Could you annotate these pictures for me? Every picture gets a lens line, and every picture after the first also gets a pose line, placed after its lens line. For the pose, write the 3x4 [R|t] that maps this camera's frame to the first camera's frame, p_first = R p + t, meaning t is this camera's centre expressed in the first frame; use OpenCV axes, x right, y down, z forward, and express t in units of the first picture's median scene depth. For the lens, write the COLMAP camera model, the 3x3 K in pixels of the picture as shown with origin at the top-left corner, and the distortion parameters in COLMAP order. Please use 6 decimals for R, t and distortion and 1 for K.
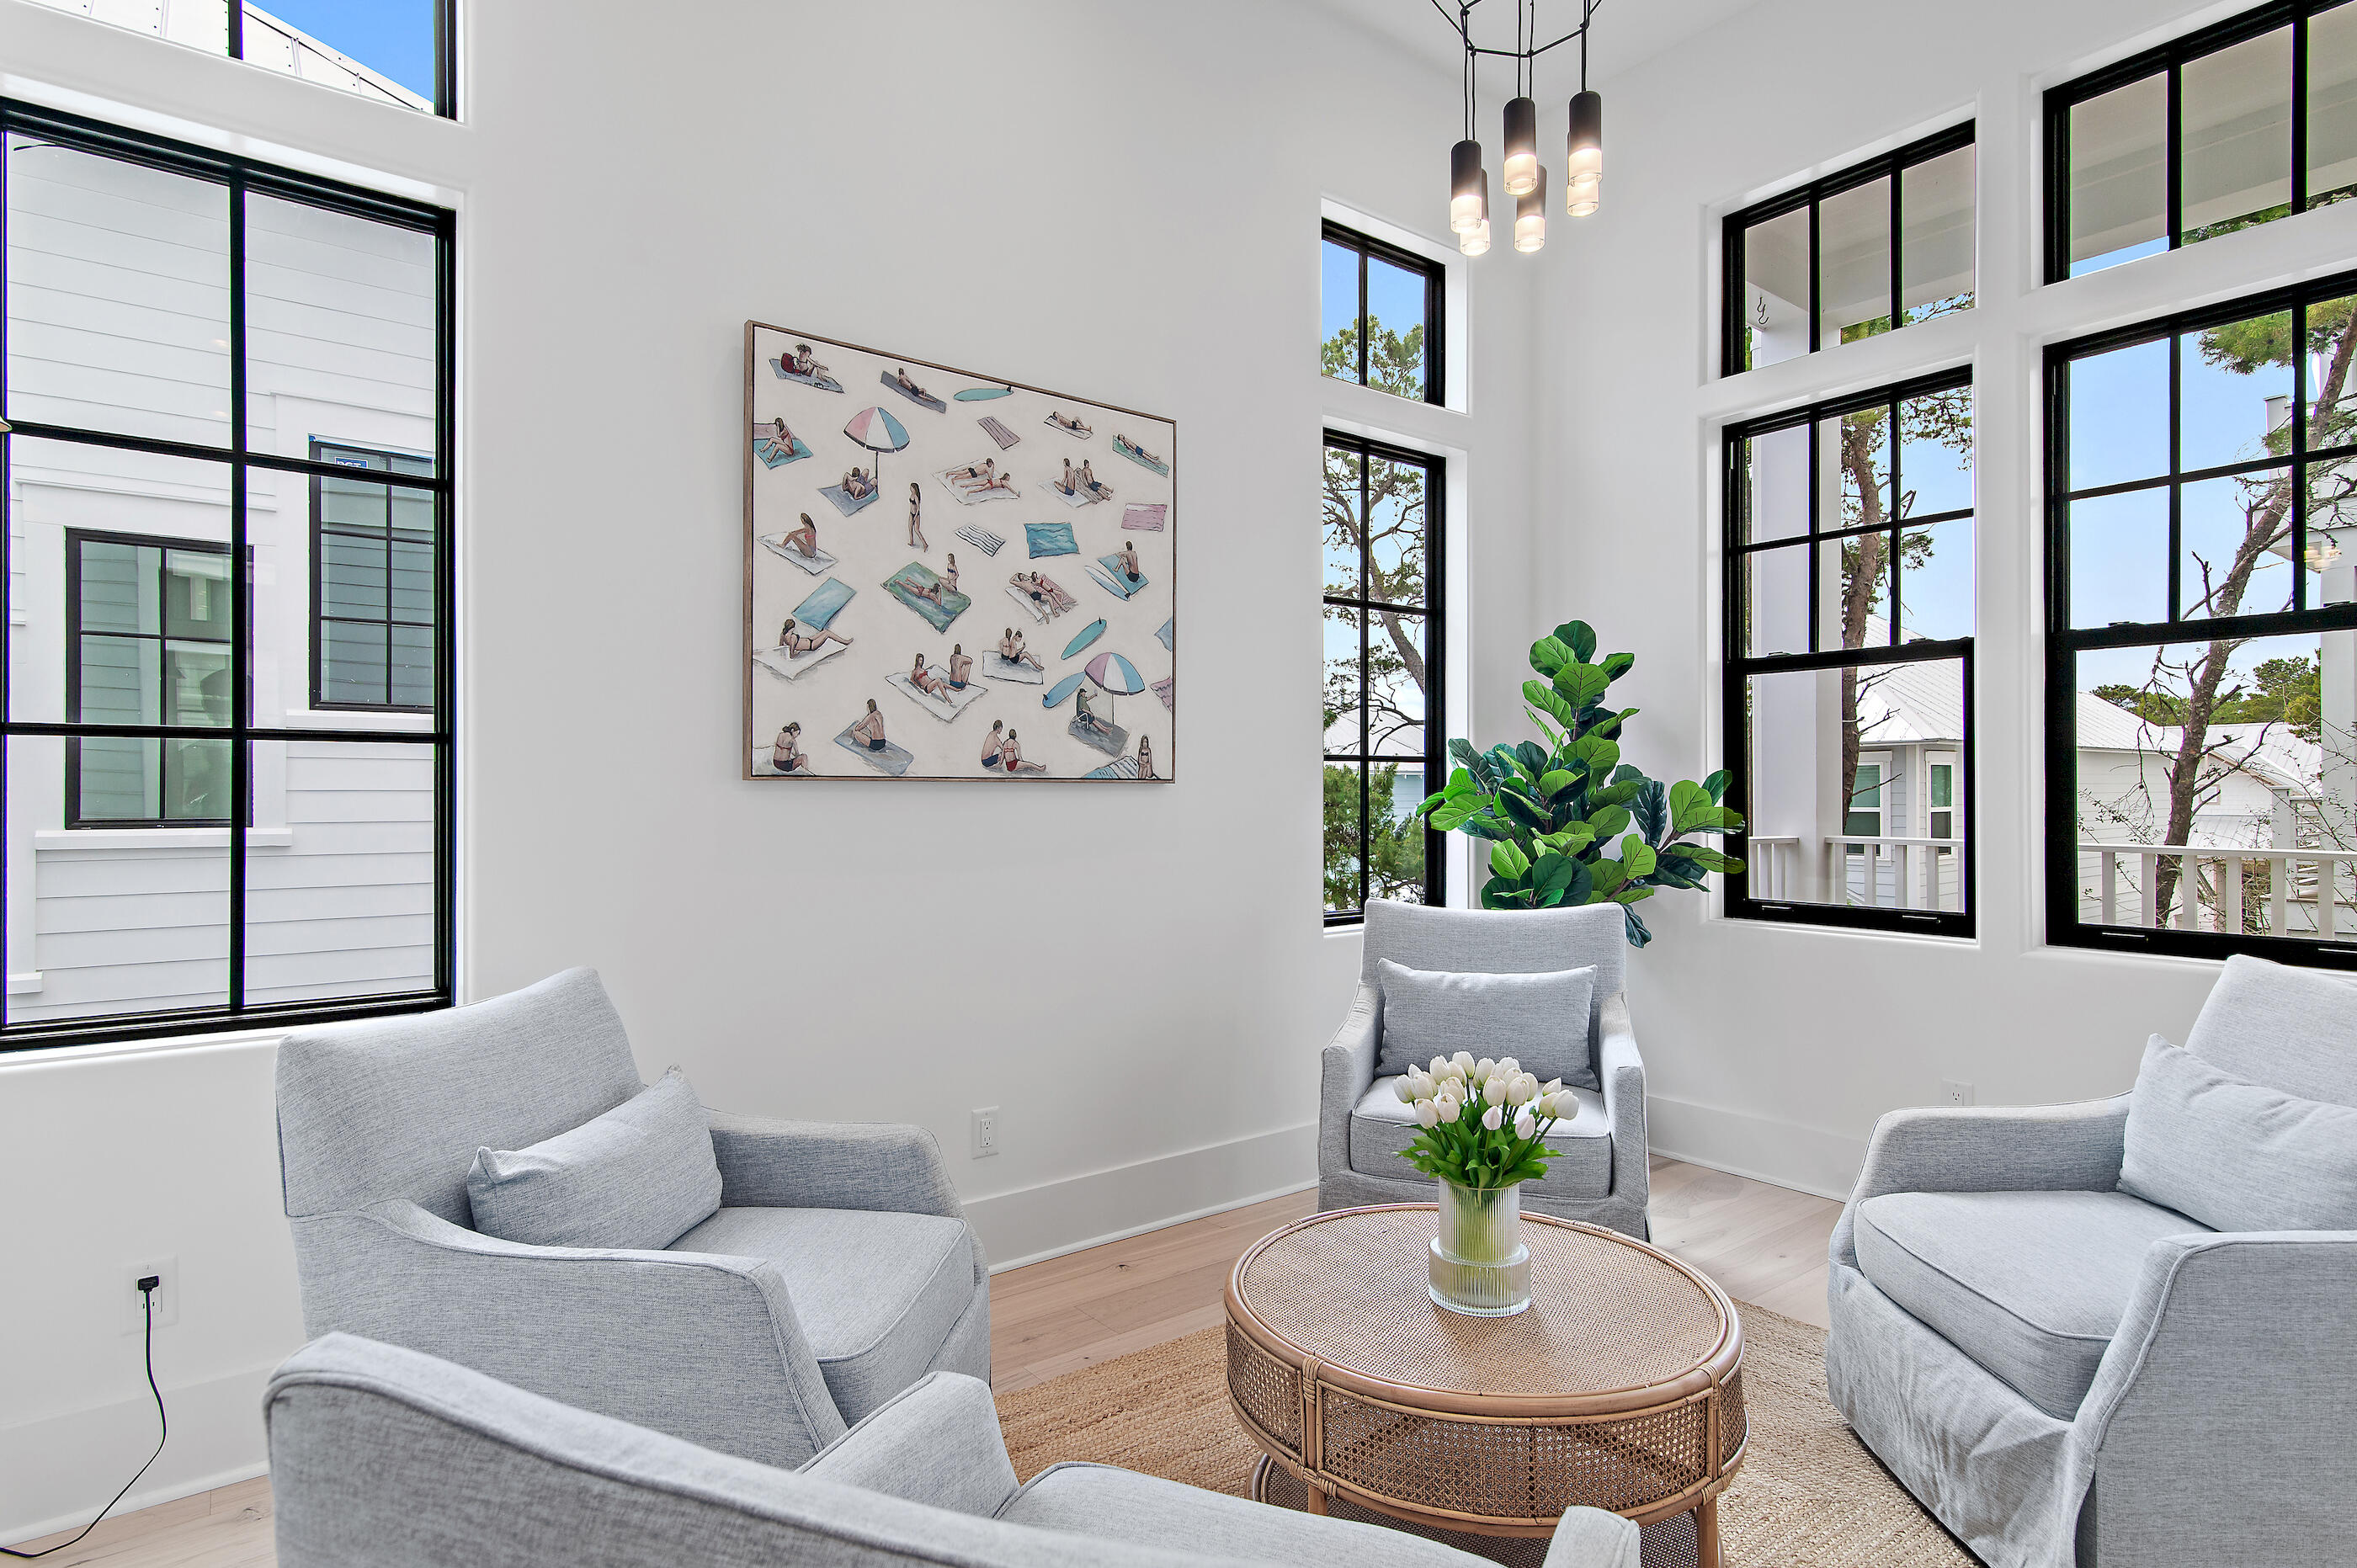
lens RADIAL K [[1230.5, 0, 1173.8], [0, 1230.5, 792.3], [0, 0, 1]] dist [0.000700, 0.002656]
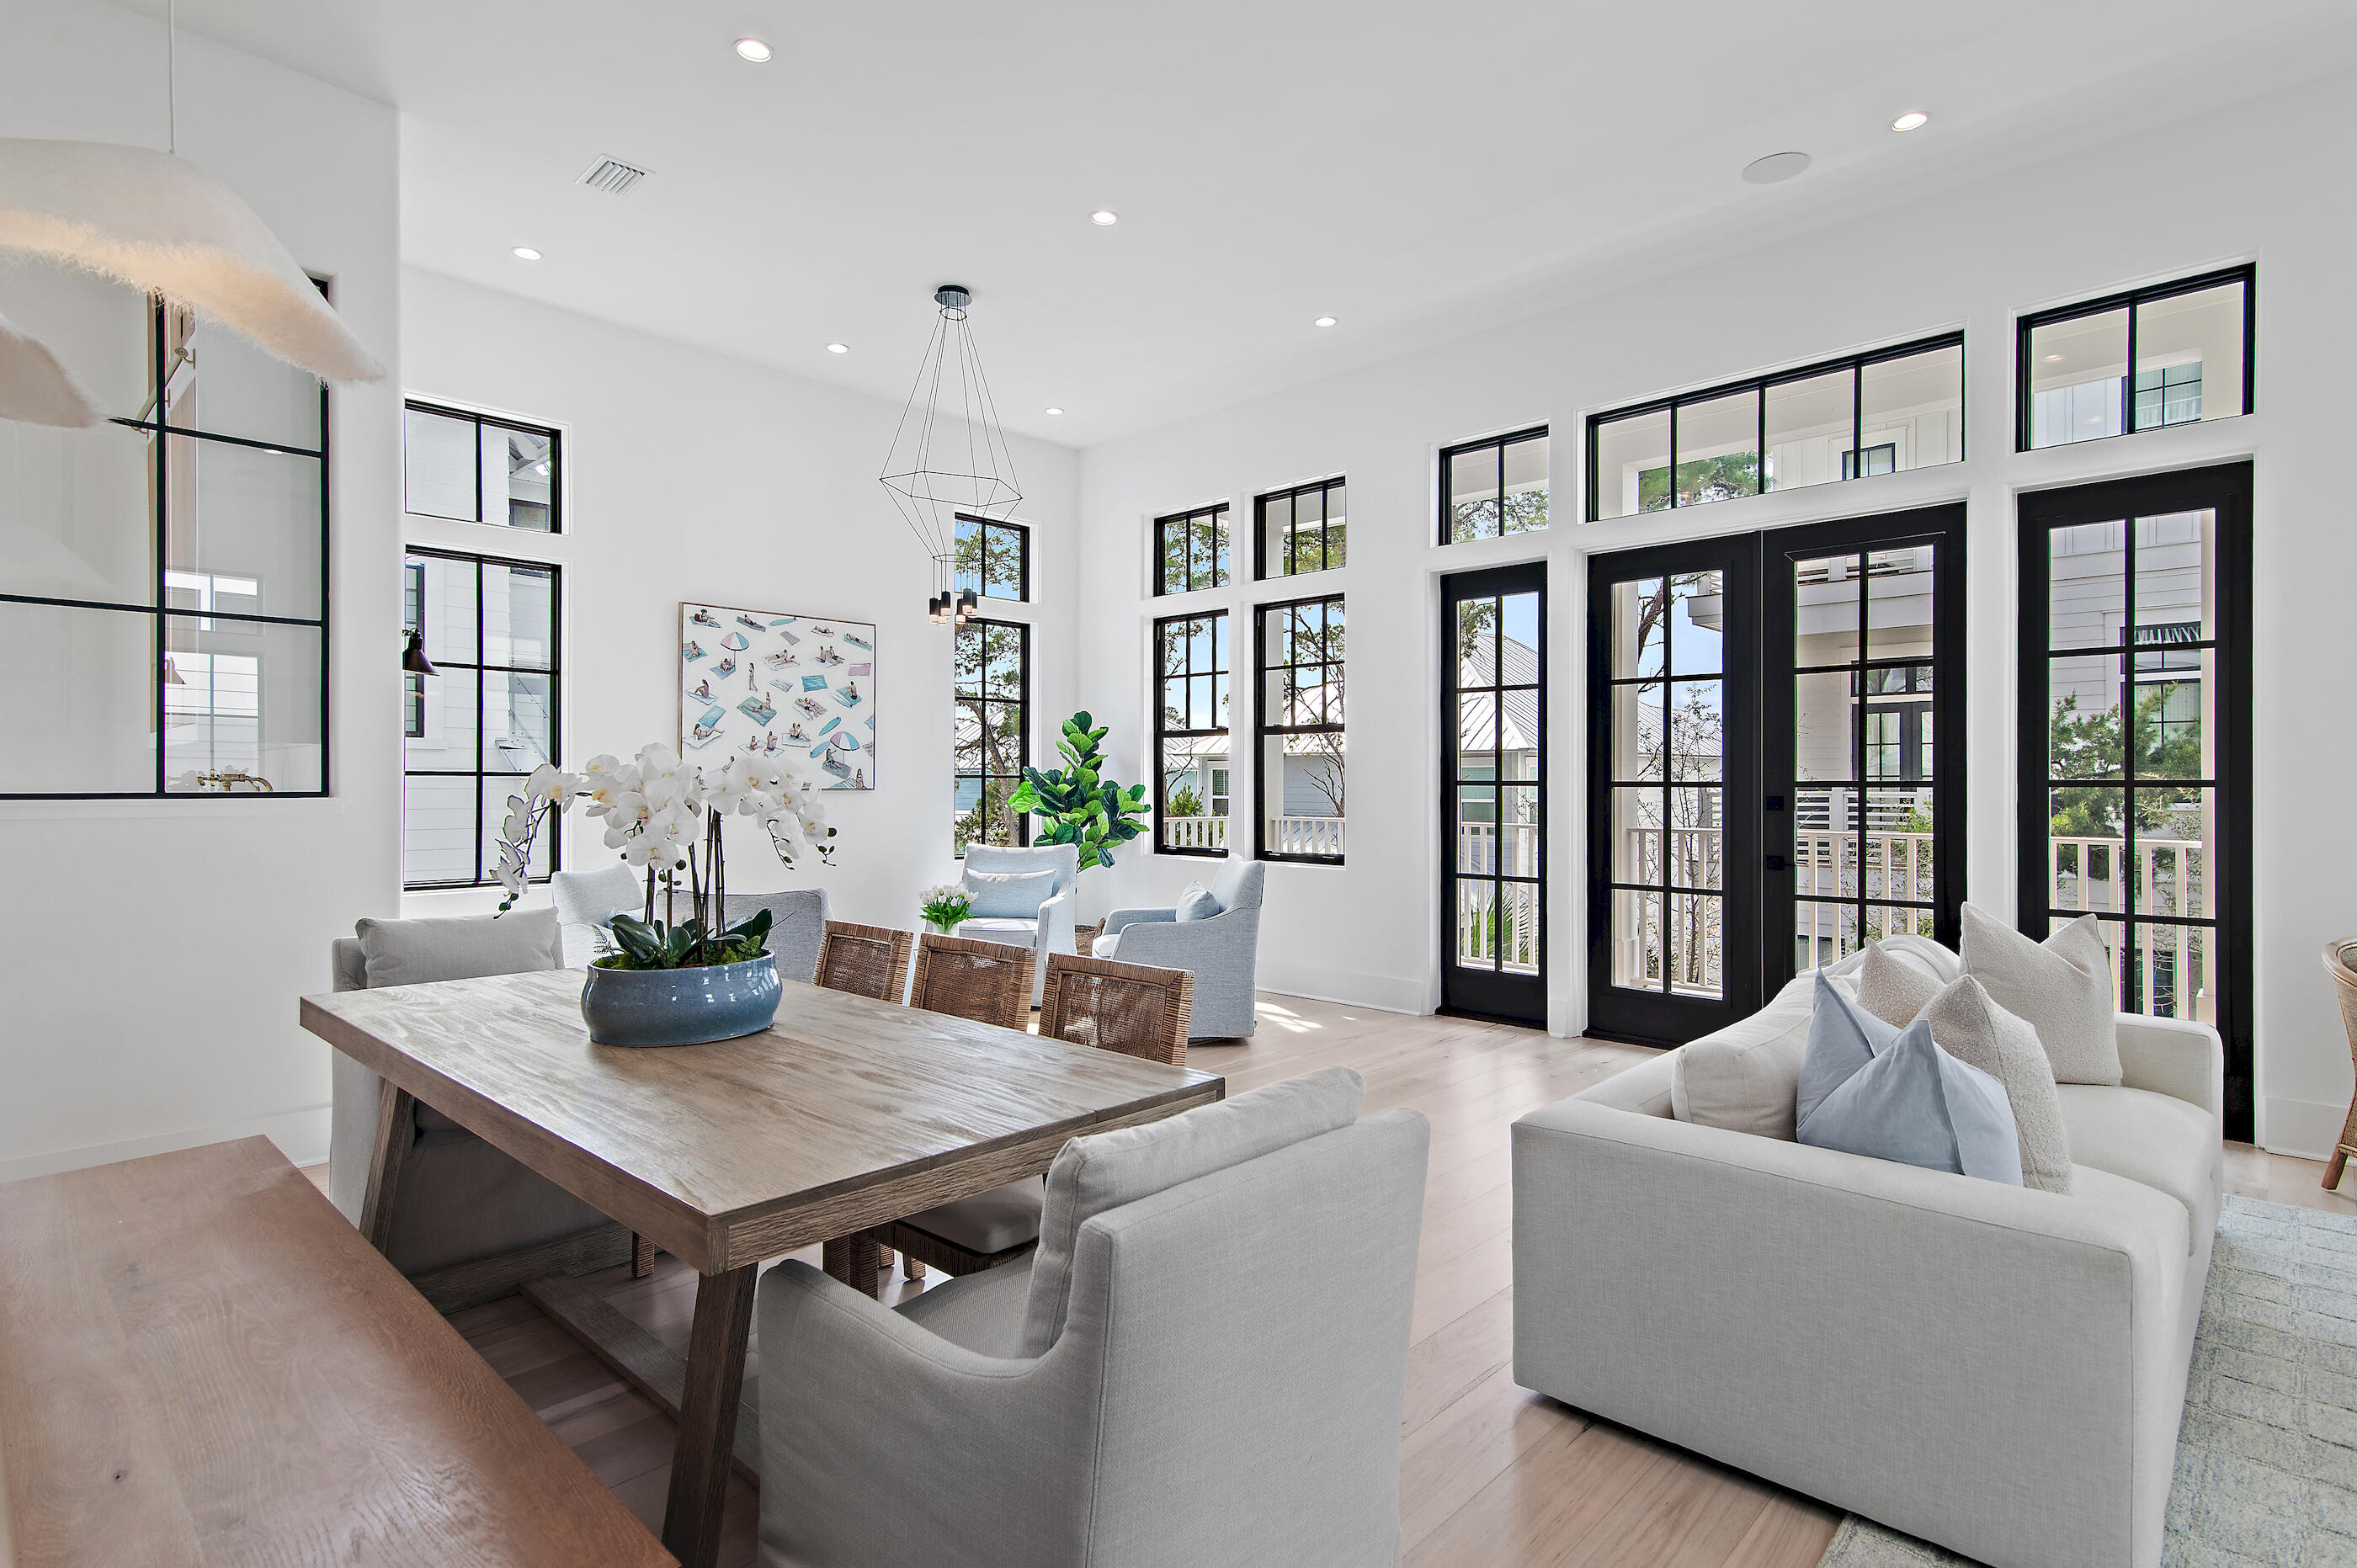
lens RADIAL K [[1172.0, 0, 1181.5], [0, 1172.0, 781.6], [0, 0, 1]] dist [0.014697, -0.001463]
pose [[0.987678, 0.002748, 0.156476, 0.225625], [-0.002697, 0.999996, -0.000539, -0.024683], [-0.156477, 0.000110, 0.987682, -1.212624]]
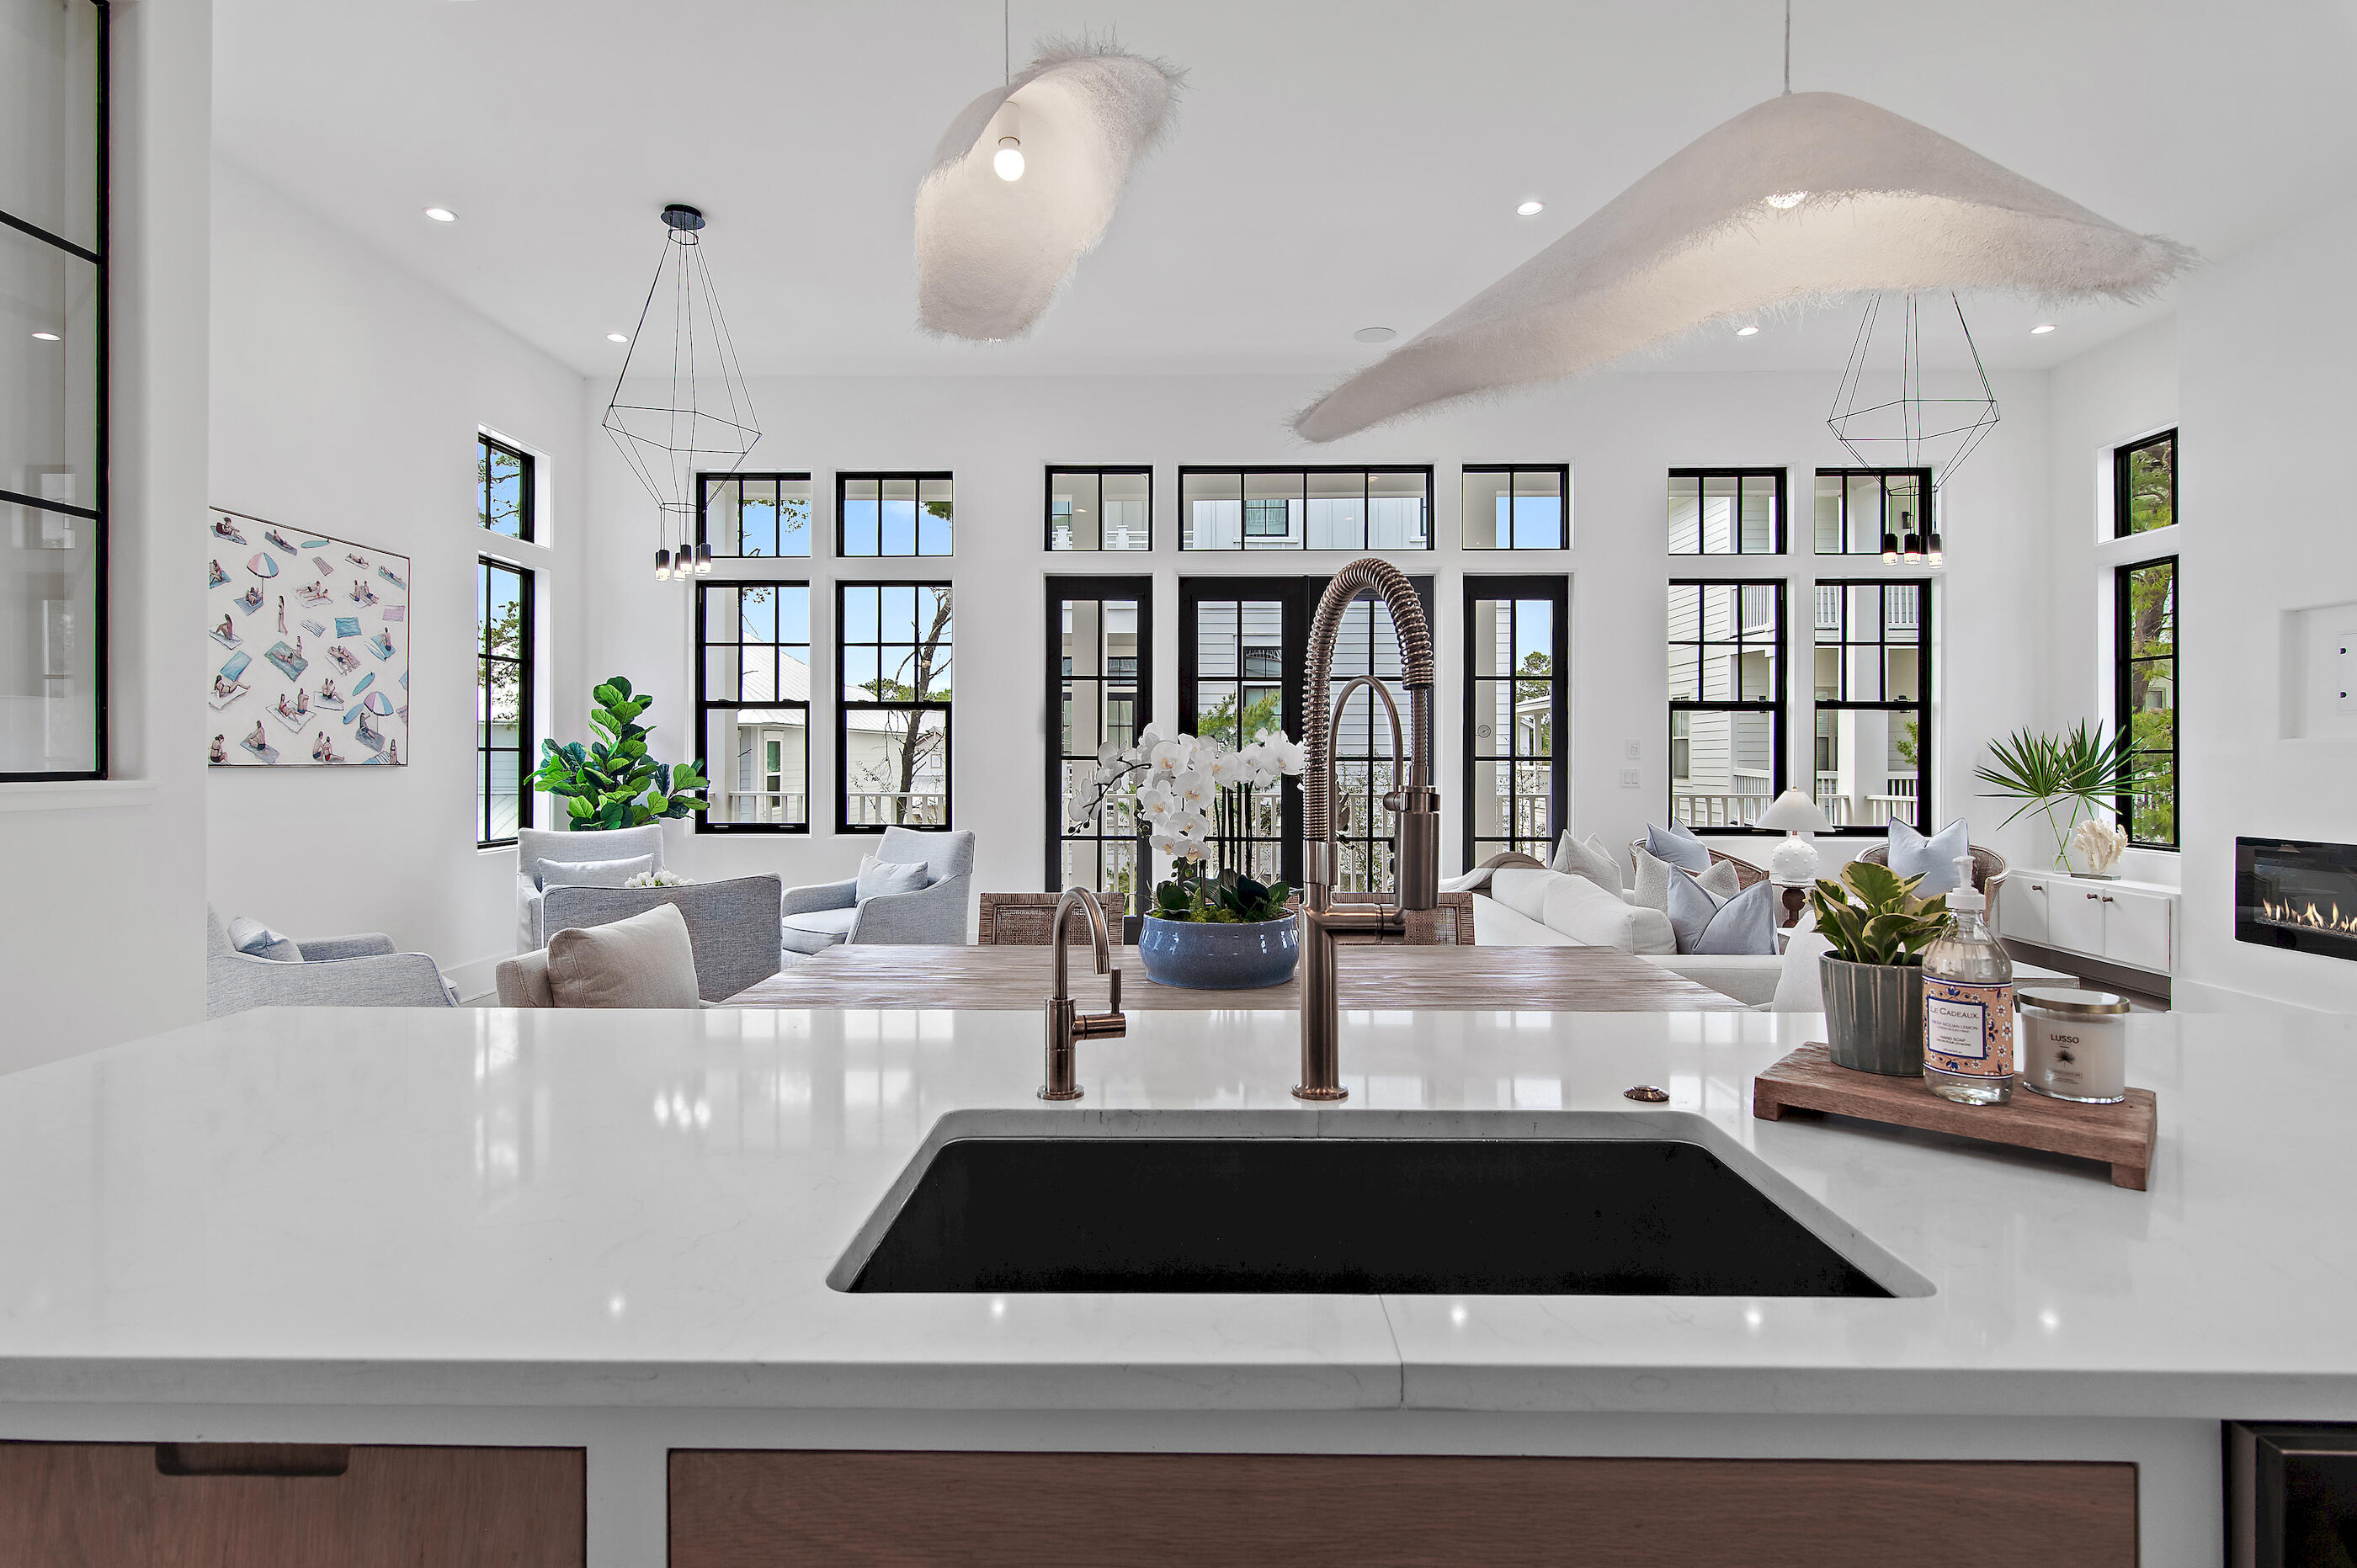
lens RADIAL K [[1172.0, 0, 1174.7], [0, 1172.0, 752.3], [0, 0, 1]] dist [0.014697, -0.001463]
pose [[0.624836, 0.006842, 0.780726, -0.659064], [-0.003940, 0.999976, -0.005610, -0.023574], [-0.780746, 0.000429, 0.624848, -0.935947]]
